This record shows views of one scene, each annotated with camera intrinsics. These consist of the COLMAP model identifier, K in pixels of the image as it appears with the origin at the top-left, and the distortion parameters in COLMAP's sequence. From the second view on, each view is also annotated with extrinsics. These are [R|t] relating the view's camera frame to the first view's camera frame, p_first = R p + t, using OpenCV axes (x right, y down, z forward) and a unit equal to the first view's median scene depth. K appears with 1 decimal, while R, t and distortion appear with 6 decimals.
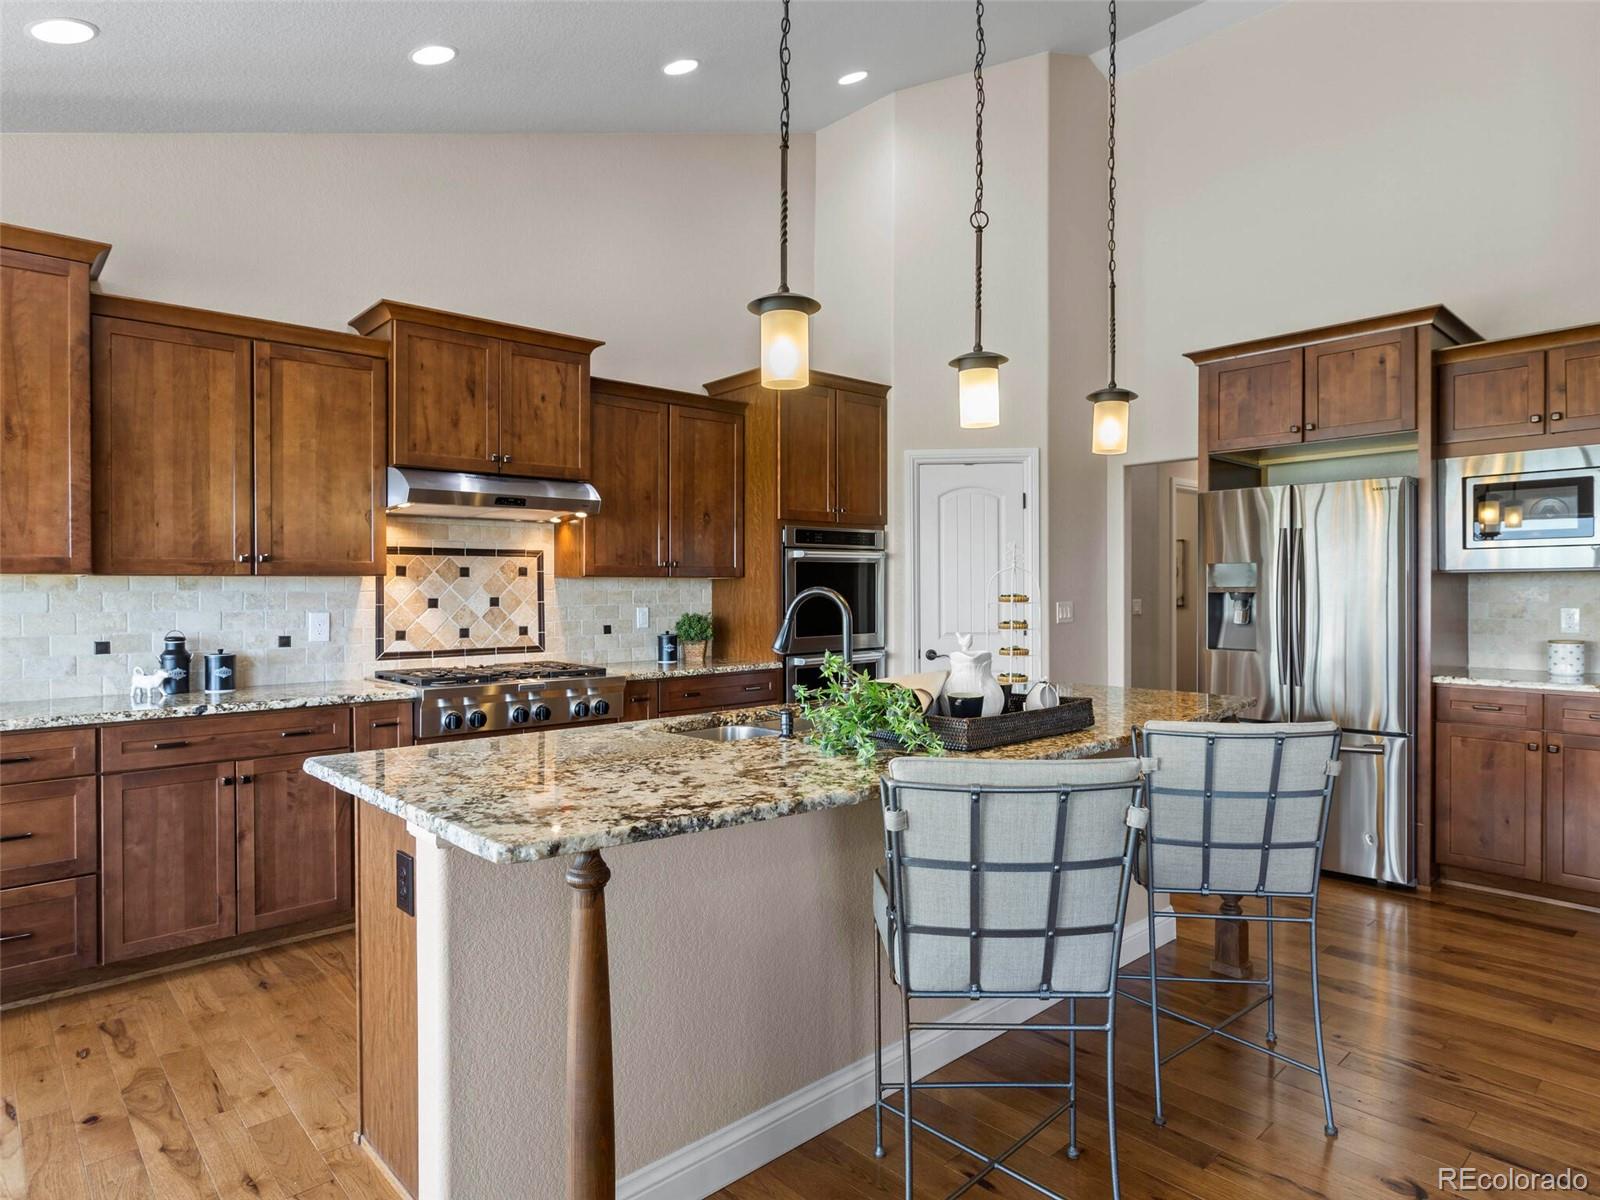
lens RADIAL K [[941.2, 0, 792.3], [0, 941.2, 588.4], [0, 0, 1]] dist [0.005591, 0.004166]
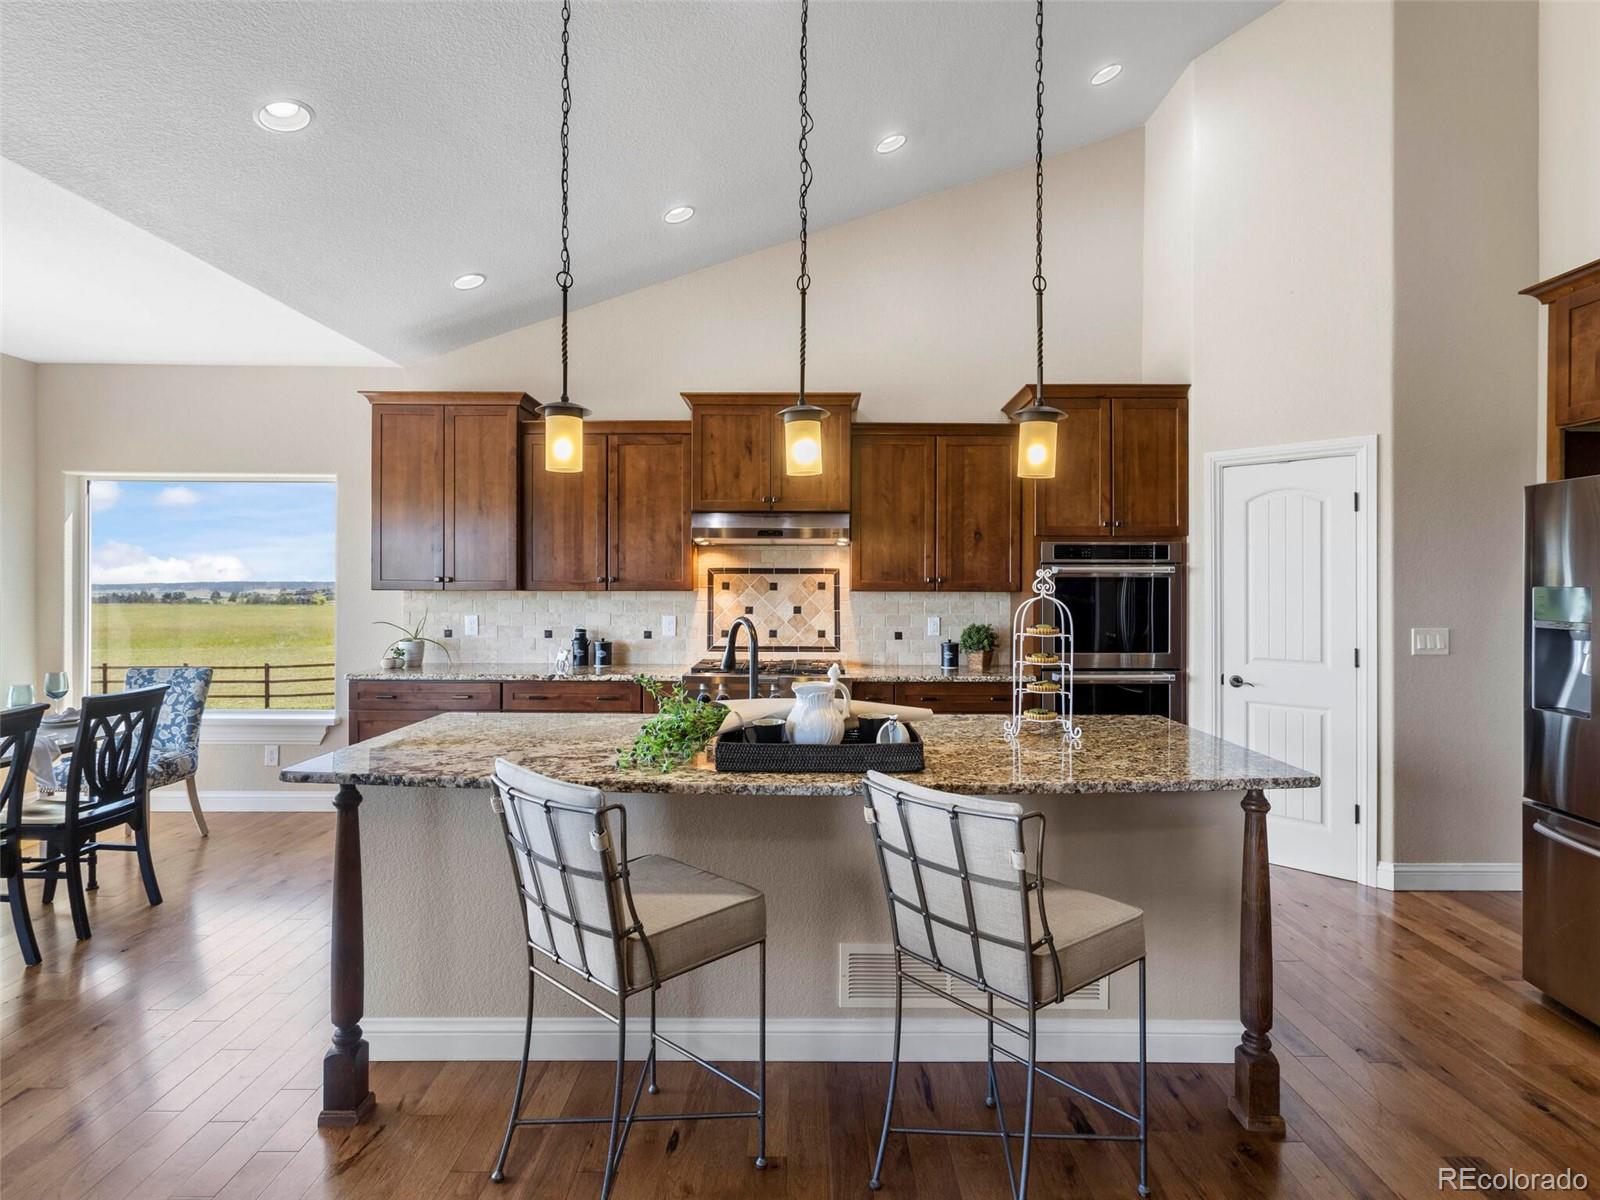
lens RADIAL K [[858.4, 0, 795.0], [0, 858.4, 583.8], [0, 0, 1]] dist [-0.001615, 0.001286]
pose [[0.739543, 0.007399, -0.673068, 0.476196], [-0.006215, 0.999972, 0.004164, -0.026989], [0.673080, 0.001103, 0.739569, 0.154191]]
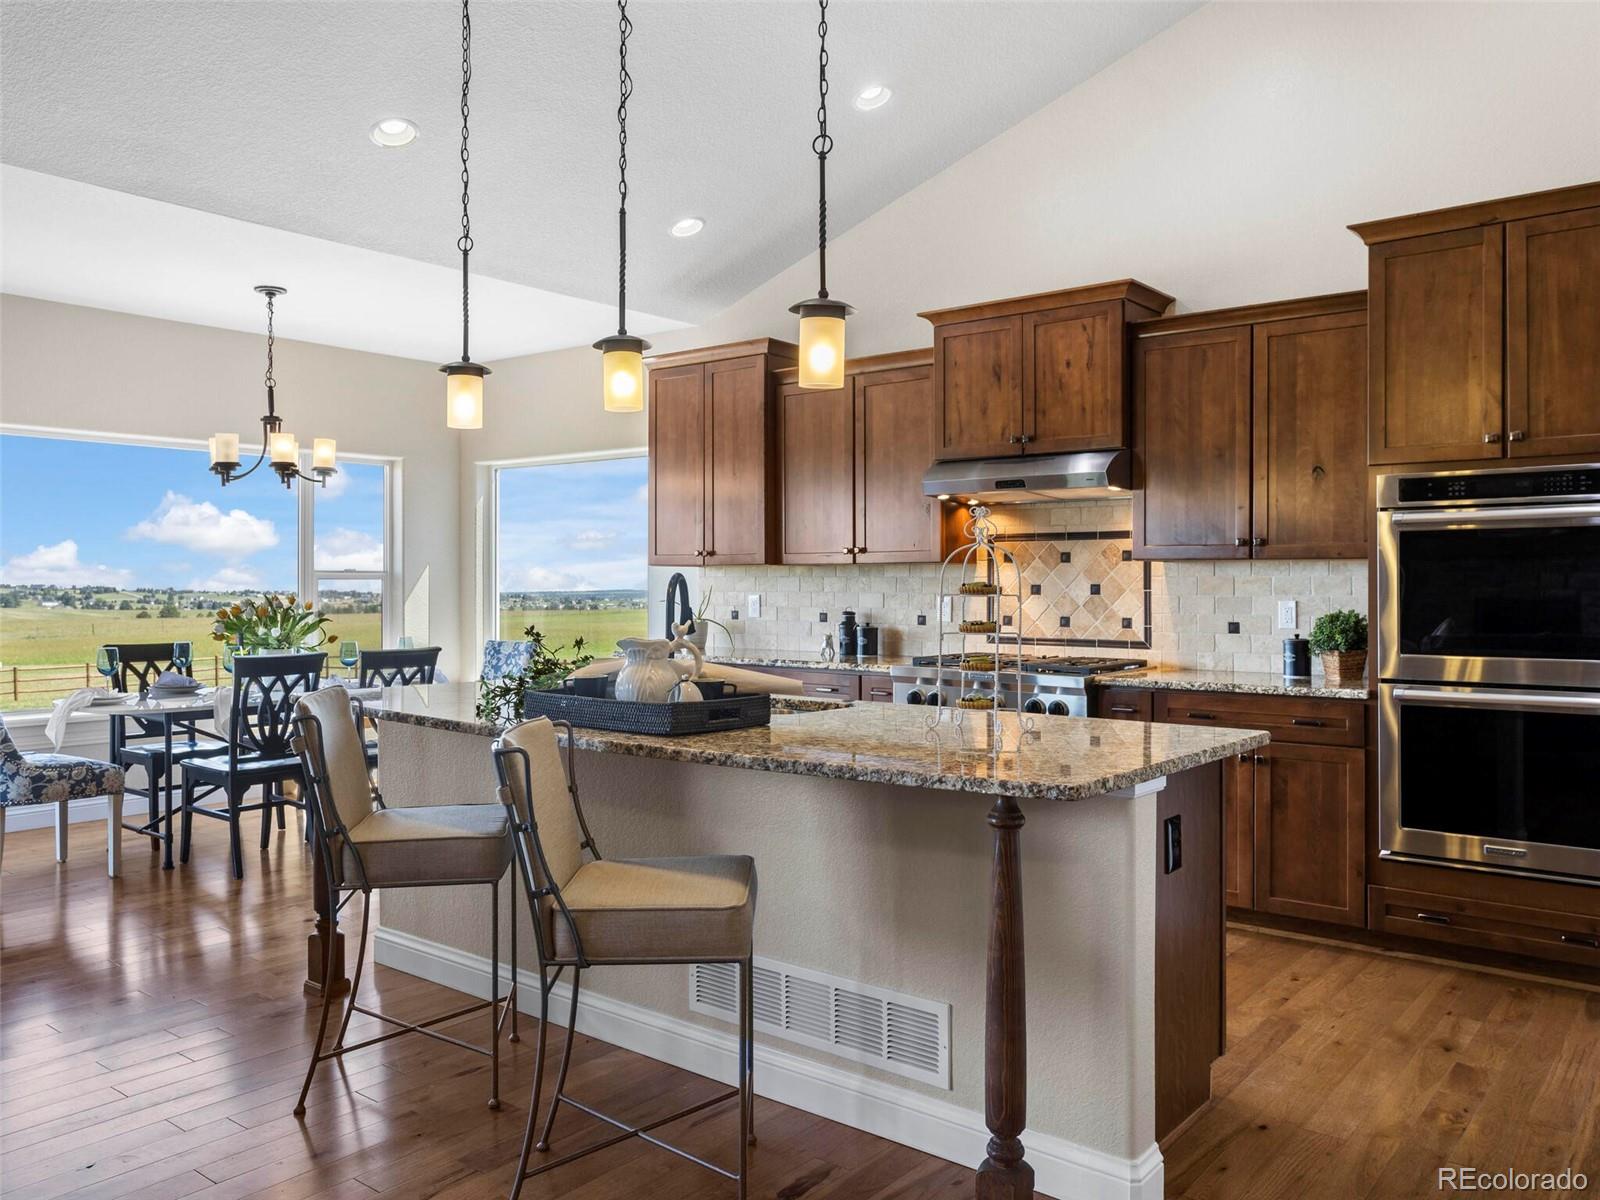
lens RADIAL K [[1207.1, 0, 796.0], [0, 1207.1, 597.9], [0, 0, 1]] dist [-0.011675, 0.007992]
pose [[0.161030, 0.017681, -0.986791, 0.826824], [-0.002130, 0.999843, 0.017567, 0.002538], [0.986947, -0.000727, 0.161043, 0.549969]]
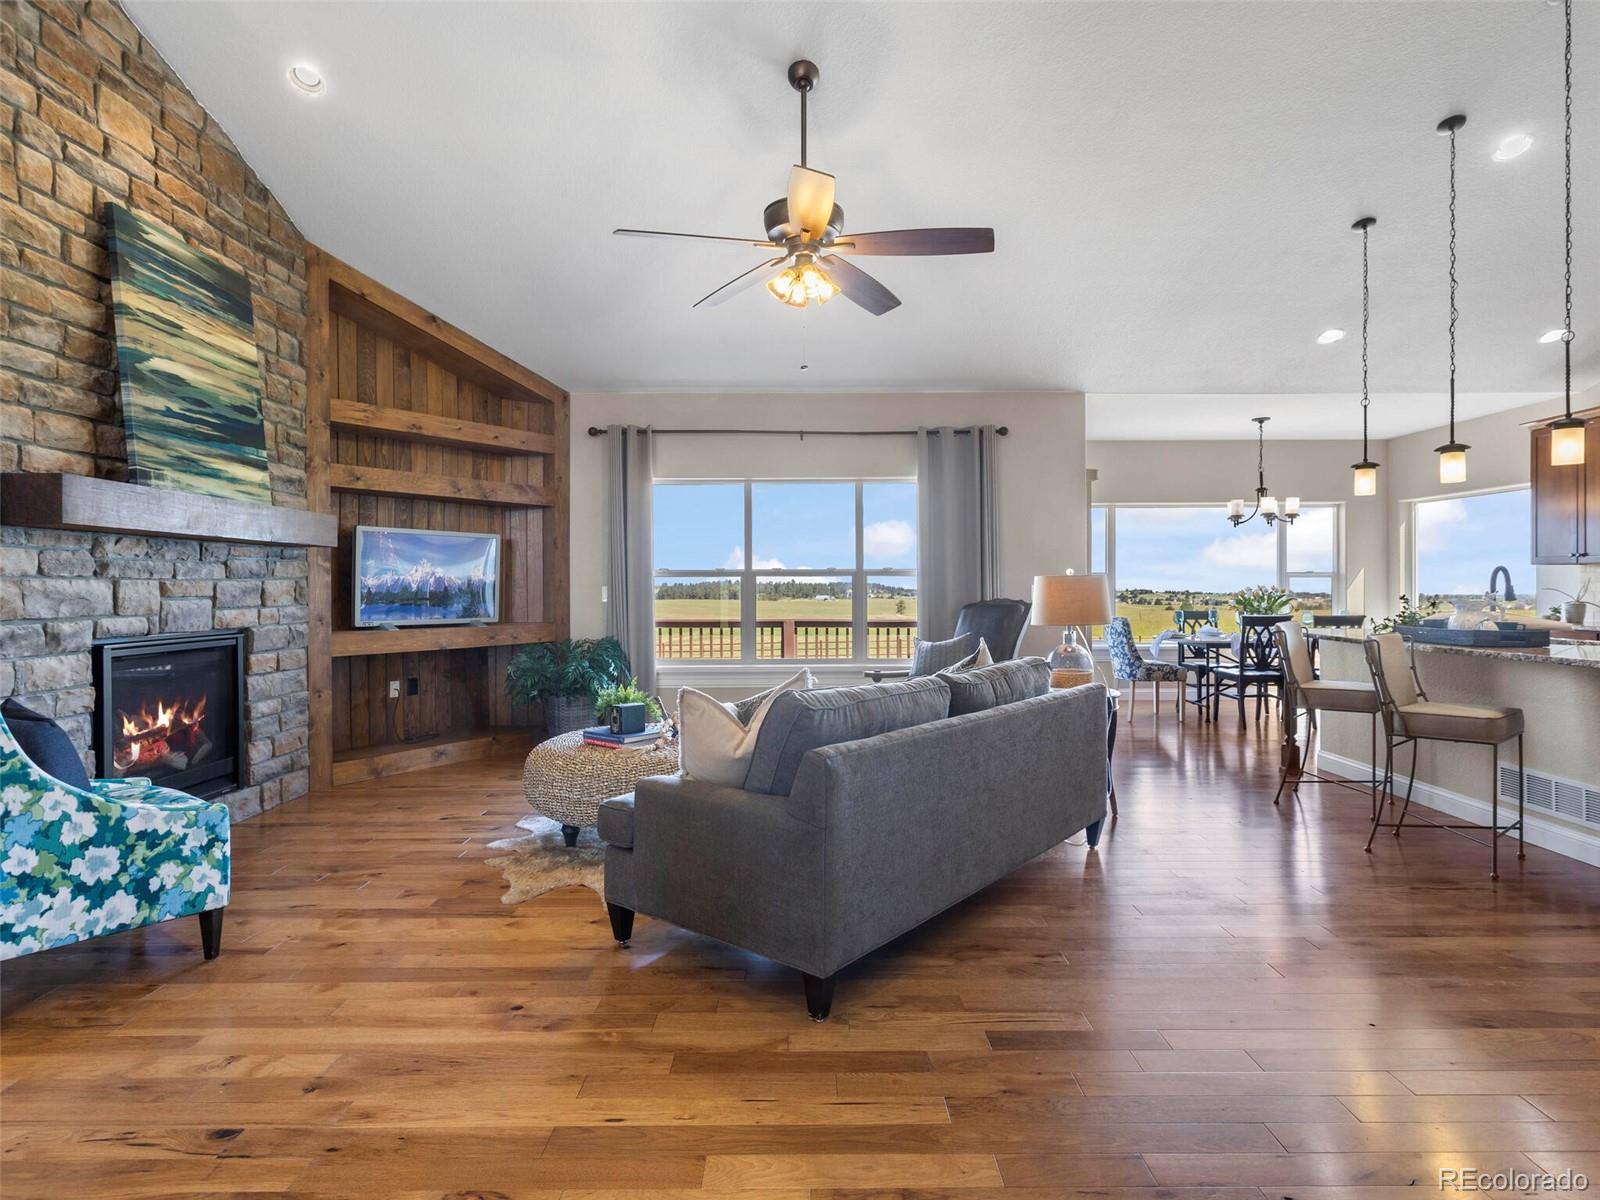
lens RADIAL K [[858.4, 0, 805.3], [0, 858.4, 588.3], [0, 0, 1]] dist [-0.001615, 0.001286]
pose [[-0.669706, 0.006771, -0.742595, 1.337055], [0.005632, 0.999976, 0.004039, 0.018426], [0.742605, -0.001478, -0.669728, 0.672047]]
